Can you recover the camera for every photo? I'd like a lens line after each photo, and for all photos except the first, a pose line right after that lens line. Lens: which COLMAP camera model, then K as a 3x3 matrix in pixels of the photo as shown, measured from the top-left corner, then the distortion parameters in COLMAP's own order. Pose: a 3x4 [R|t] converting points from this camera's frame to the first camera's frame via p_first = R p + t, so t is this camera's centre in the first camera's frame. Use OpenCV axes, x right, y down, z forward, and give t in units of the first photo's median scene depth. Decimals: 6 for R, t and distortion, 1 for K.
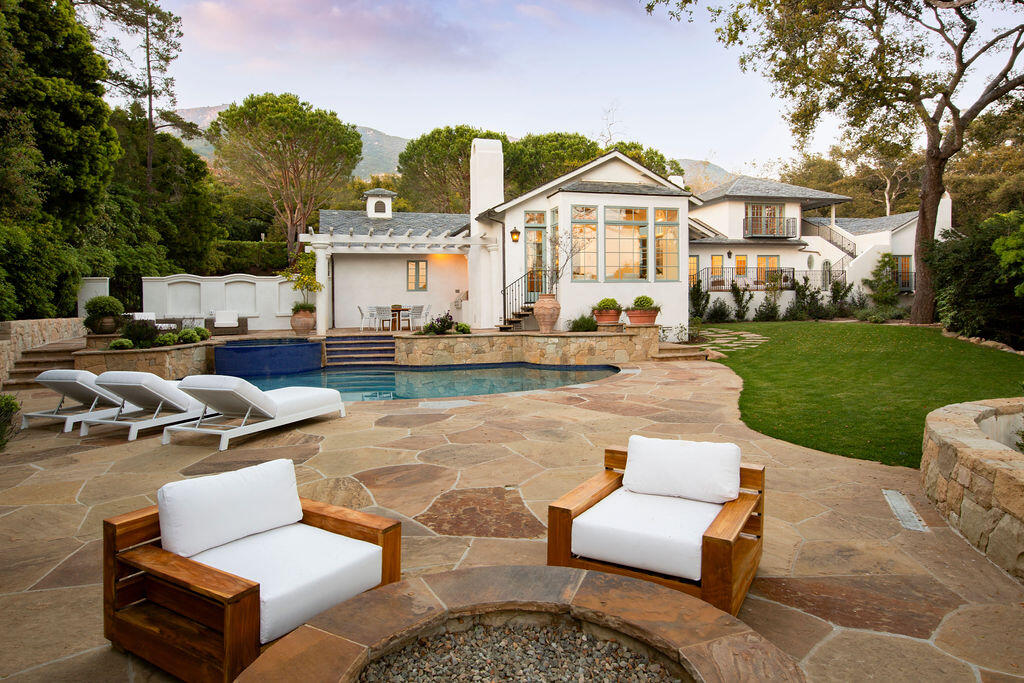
lens RADIAL K [[844.6, 0, 512.1], [0, 844.6, 341.7], [0, 0, 1]] dist [0.025701, -0.000749]
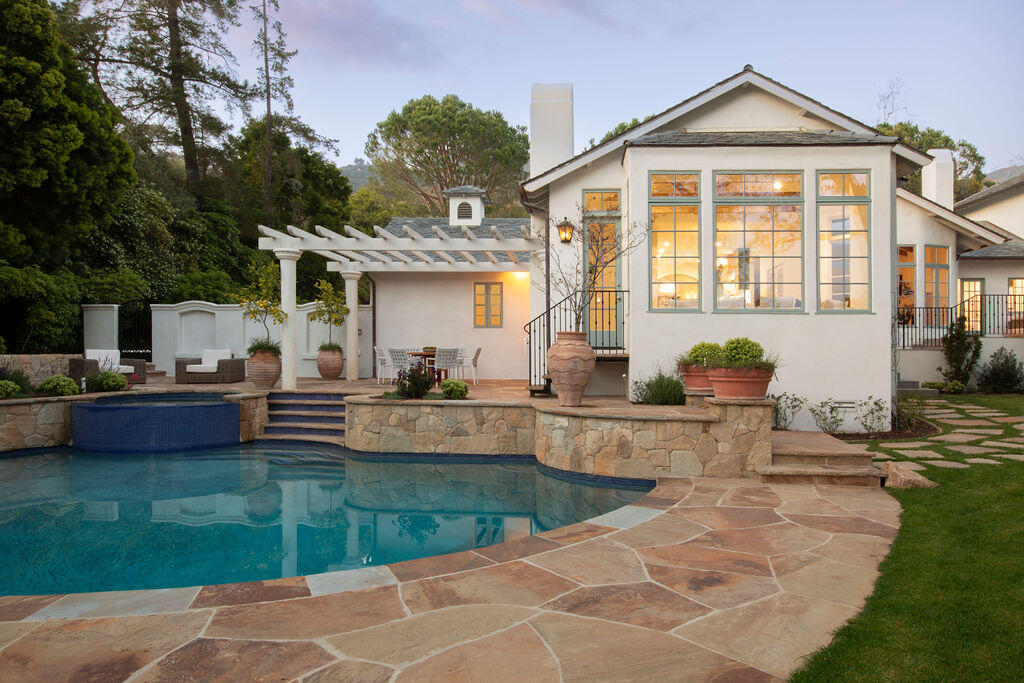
lens RADIAL K [[844.6, 0, 511.8], [0, 844.6, 339.2], [0, 0, 1]] dist [0.025701, -0.000749]
pose [[0.933103, 0.019655, -0.359072, 0.179004], [-0.039382, 0.998085, -0.047705, -0.022743], [0.357446, 0.058655, 0.932090, 0.448191]]
